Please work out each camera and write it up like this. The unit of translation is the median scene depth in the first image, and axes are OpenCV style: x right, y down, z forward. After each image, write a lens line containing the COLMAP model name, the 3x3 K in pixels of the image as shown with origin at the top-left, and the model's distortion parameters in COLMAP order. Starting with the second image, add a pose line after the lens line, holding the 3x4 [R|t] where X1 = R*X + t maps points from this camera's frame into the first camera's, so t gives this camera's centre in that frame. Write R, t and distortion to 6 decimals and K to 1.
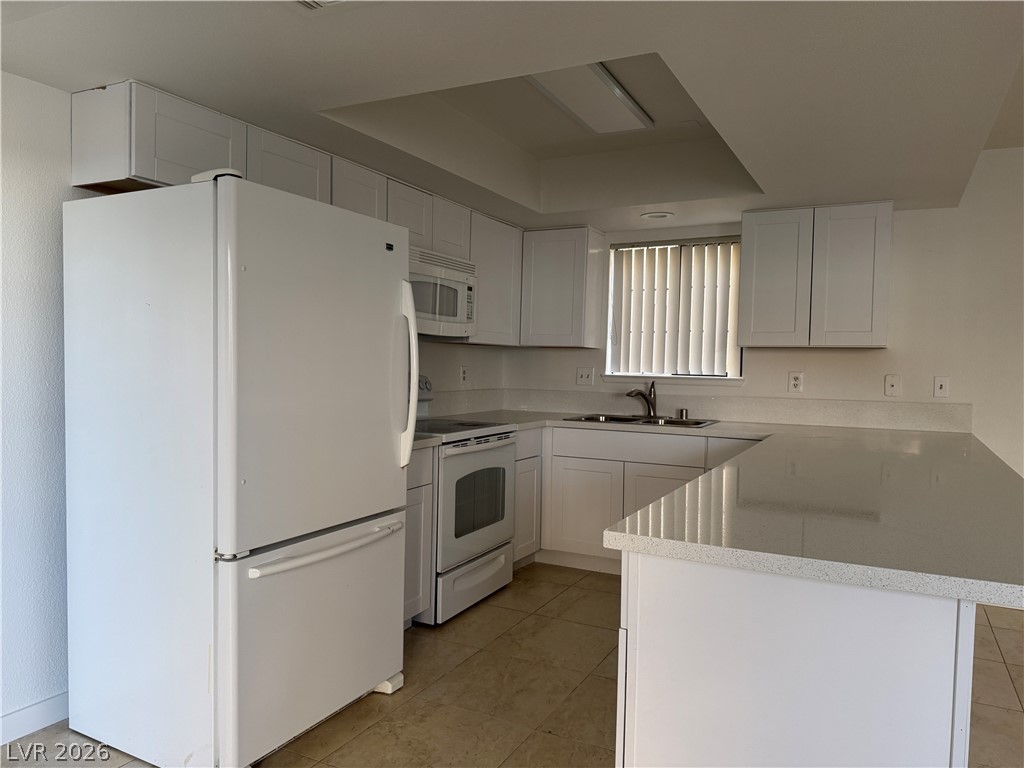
lens RADIAL K [[720.1, 0, 515.6], [0, 720.1, 388.1], [0, 0, 1]] dist [0.155779, -0.317566]
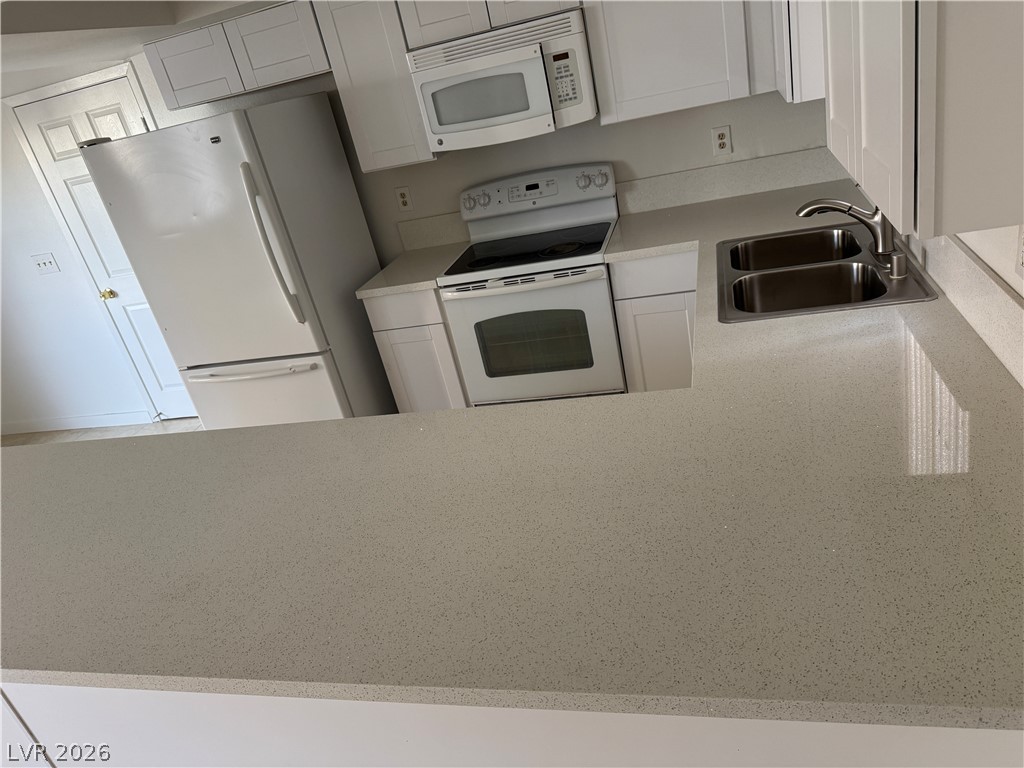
lens RADIAL K [[720.1, 0, 515.6], [0, 720.1, 388.1], [0, 0, 1]] dist [0.155779, -0.317566]
pose [[0.222056, 0.347936, -0.910841, 0.729986], [0.181496, 0.903087, 0.389221, -0.136438], [0.957993, -0.251743, 0.137387, 0.797835]]
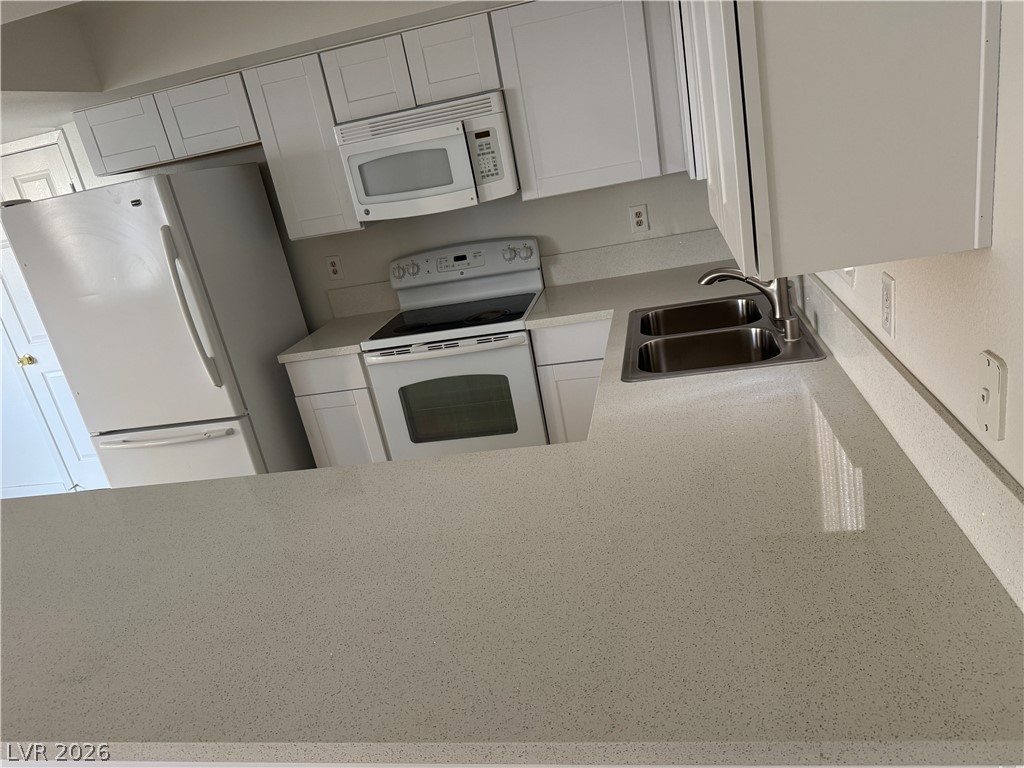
lens RADIAL K [[720.1, 0, 515.6], [0, 720.1, 388.1], [0, 0, 1]] dist [0.155779, -0.317566]
pose [[0.278557, 0.248346, -0.927756, 0.742059], [0.154517, 0.941817, 0.298504, -0.115030], [0.947908, -0.226505, 0.223976, 0.827334]]
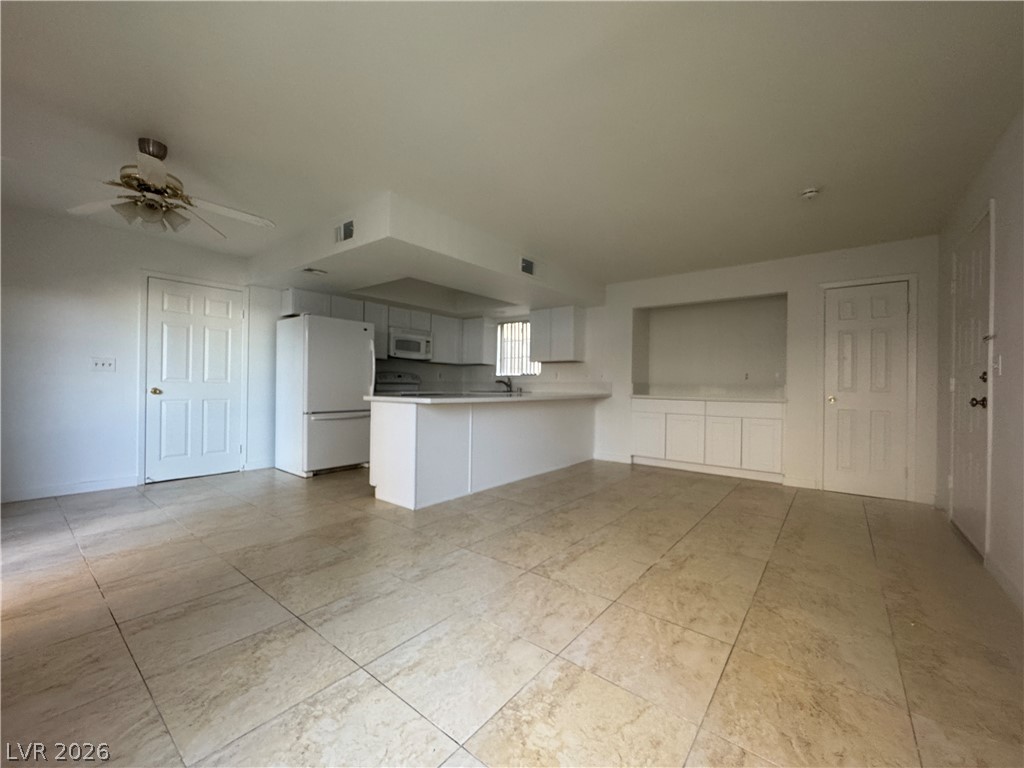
lens RADIAL K [[409.1, 0, 510.8], [0, 409.1, 385.5], [0, 0, 1]] dist [-0.000875, -0.000014]
pose [[0.980112, -0.004980, -0.198383, 0.566685], [-0.002191, 0.999352, -0.035915, 0.085045], [0.198433, 0.035635, 0.979466, -0.461116]]
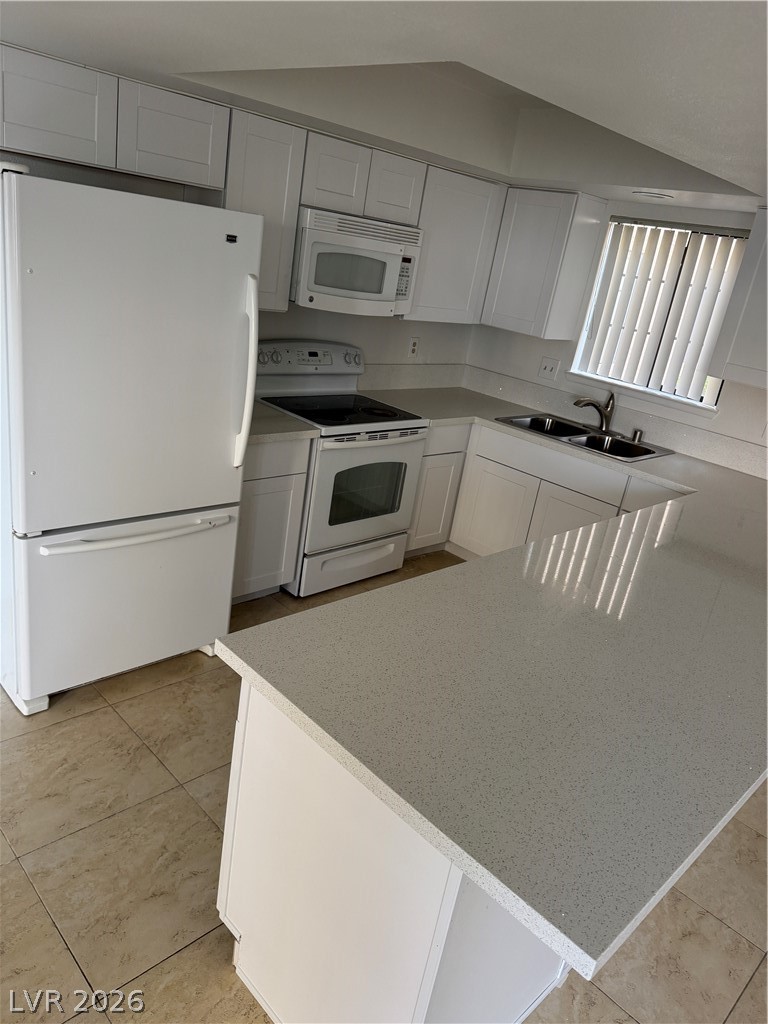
lens RADIAL K [[720.1, 0, 384.7], [0, 720.1, 516.8], [0, 0, 1]] dist [0.155779, -0.317566]
pose [[0.941209, 0.230350, -0.247112, 0.215594], [-0.147888, 0.938613, 0.311666, -0.121349], [0.303735, -0.256798, 0.917497, 0.075184]]
